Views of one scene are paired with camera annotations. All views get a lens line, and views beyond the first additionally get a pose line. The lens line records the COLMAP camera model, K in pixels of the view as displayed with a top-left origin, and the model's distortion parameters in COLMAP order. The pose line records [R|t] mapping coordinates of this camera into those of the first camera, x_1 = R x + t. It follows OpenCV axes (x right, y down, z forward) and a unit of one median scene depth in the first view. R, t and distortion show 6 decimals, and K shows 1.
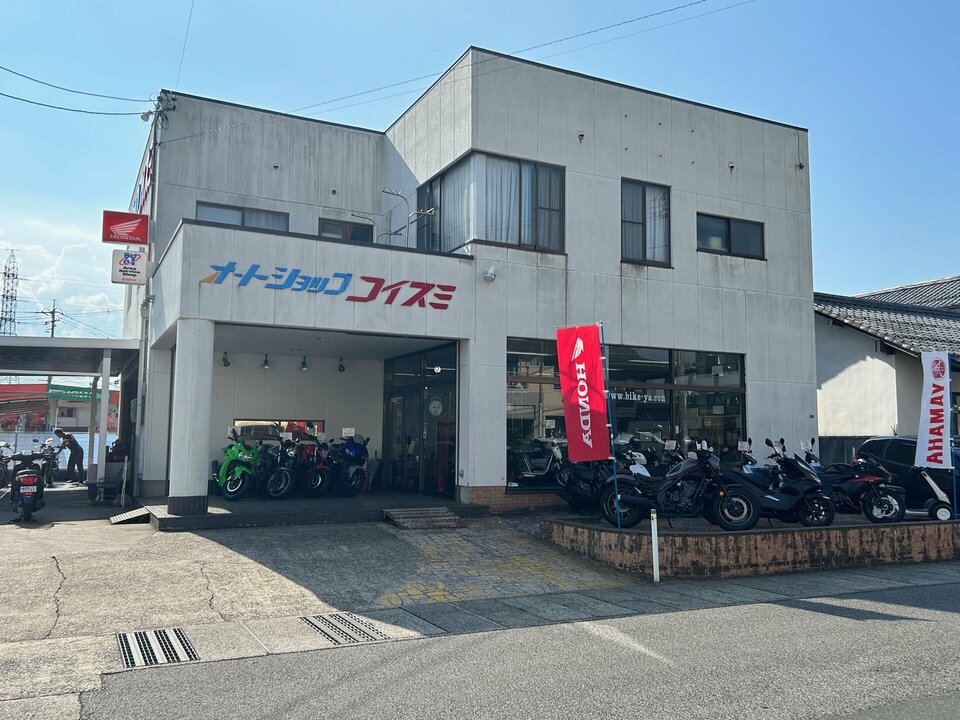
lens RADIAL K [[812.8, 0, 480.0], [0, 812.8, 360.0], [0, 0, 1]] dist [0.046668, -0.002381]
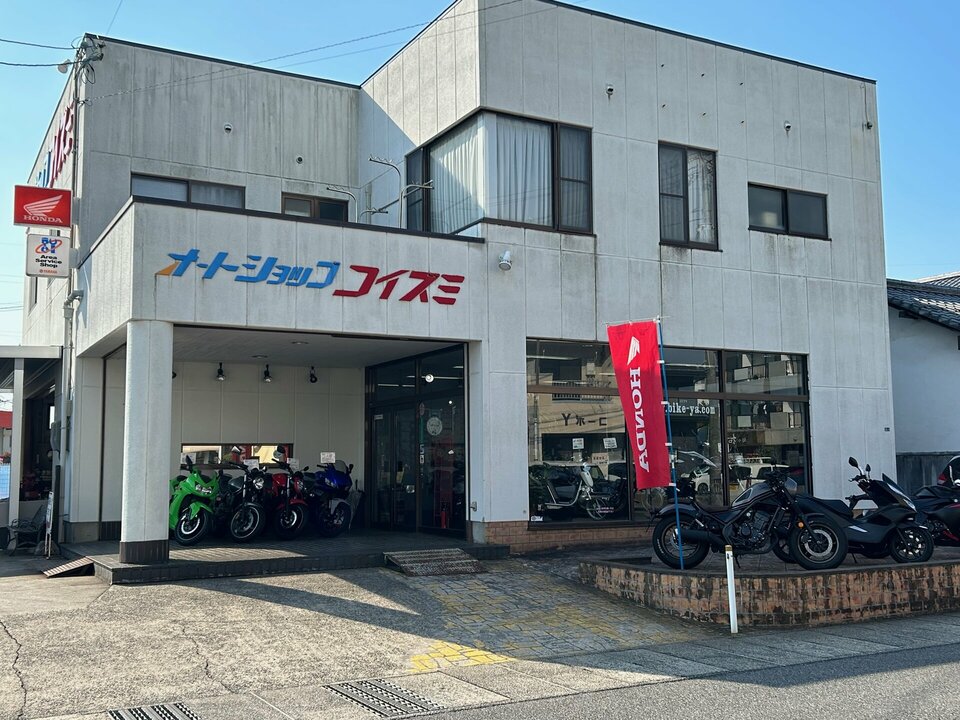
lens RADIAL K [[1014.0, 0, 480.0], [0, 1014.0, 360.0], [0, 0, 1]] dist [0.047477, -0.003323]
pose [[0.999133, -0.013131, 0.039506, -0.052479], [0.013283, 0.999905, -0.003577, -0.002763], [-0.039455, 0.004099, 0.999213, -0.013372]]
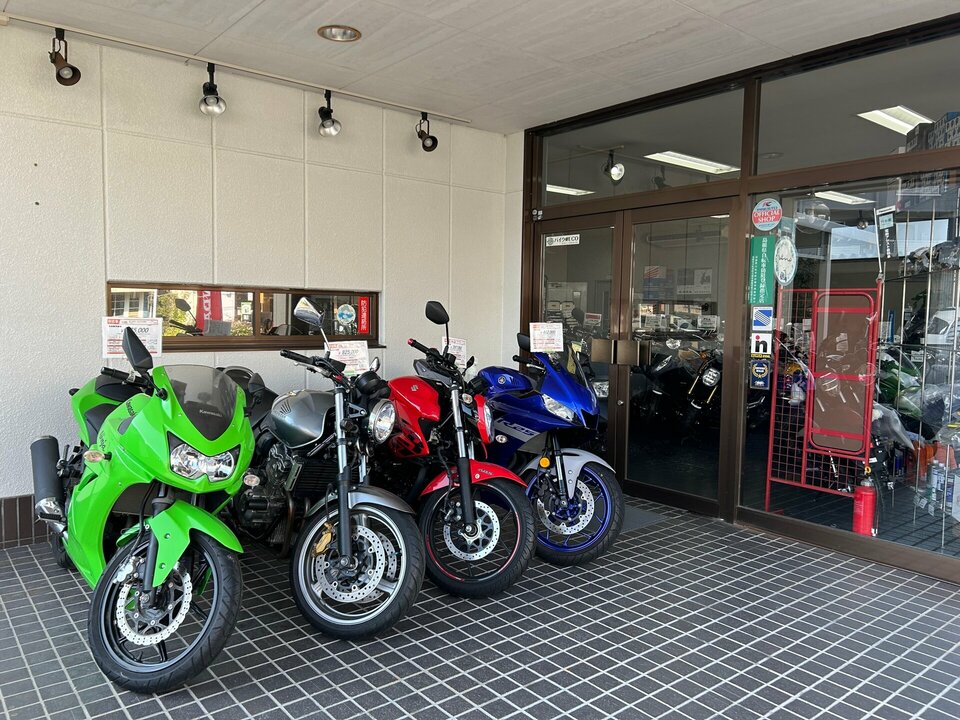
lens RADIAL K [[727.4, 0, 480.0], [0, 727.4, 360.0], [0, 0, 1]] dist [0.039287, -0.041274]
pose [[0.975796, -0.004969, 0.218625, -0.255994], [-0.033168, 0.984813, 0.170422, 0.056911], [-0.216151, -0.173548, 0.960812, 0.801195]]
